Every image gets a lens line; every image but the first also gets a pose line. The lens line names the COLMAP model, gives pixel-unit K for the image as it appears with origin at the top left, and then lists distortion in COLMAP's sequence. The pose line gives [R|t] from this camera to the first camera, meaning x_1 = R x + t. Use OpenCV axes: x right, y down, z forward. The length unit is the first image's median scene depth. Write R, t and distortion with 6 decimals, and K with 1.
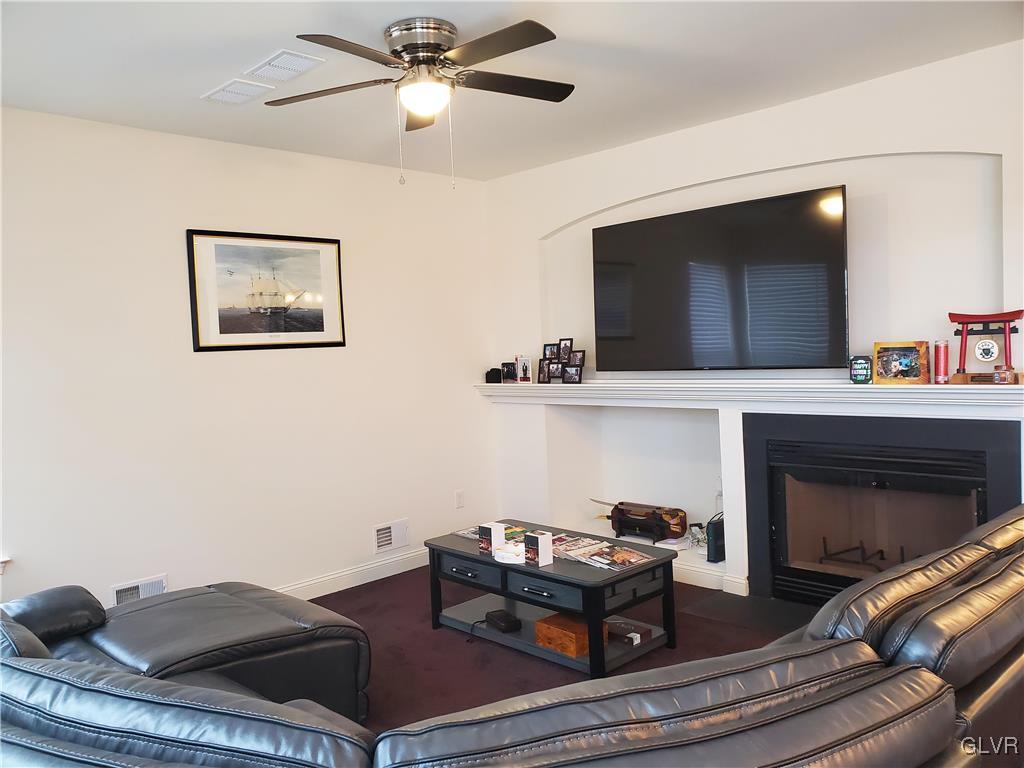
lens RADIAL K [[795.1, 0, 512.0], [0, 795.1, 384.0], [0, 0, 1]] dist [0.013969, 0.000698]
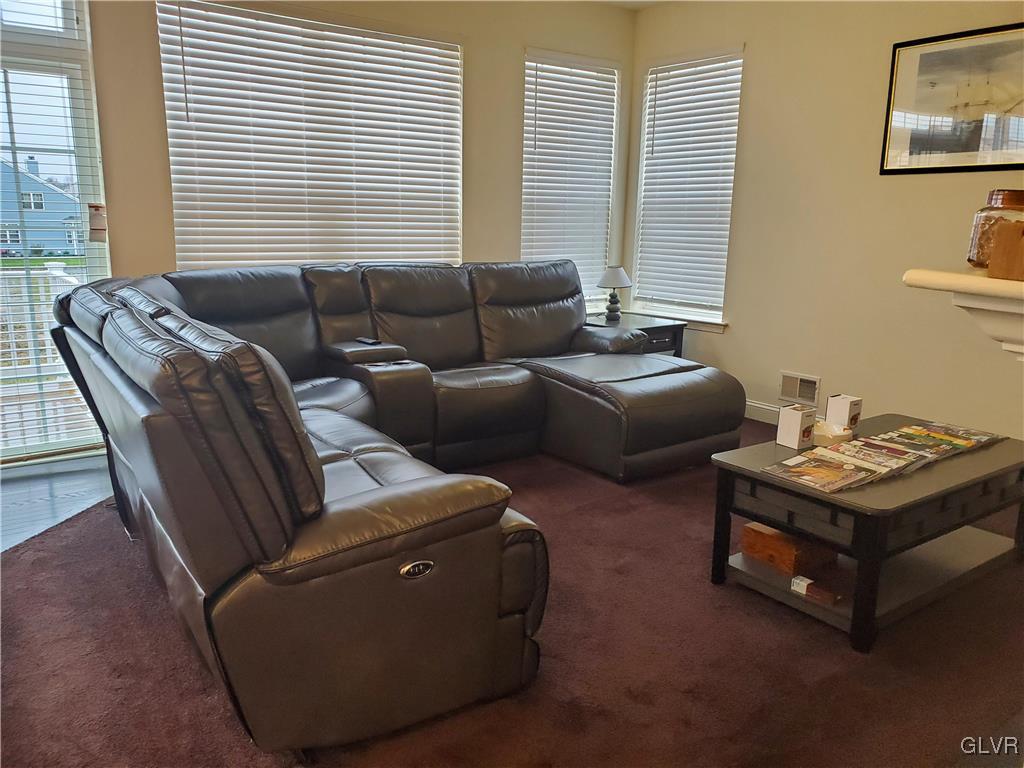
lens RADIAL K [[795.1, 0, 512.0], [0, 795.1, 384.0], [0, 0, 1]] dist [0.013969, 0.000698]
pose [[-0.115954, 0.246932, -0.962070, 0.683020], [-0.059856, 0.965106, 0.254925, -0.014561], [0.991449, 0.087145, -0.097128, 0.665236]]
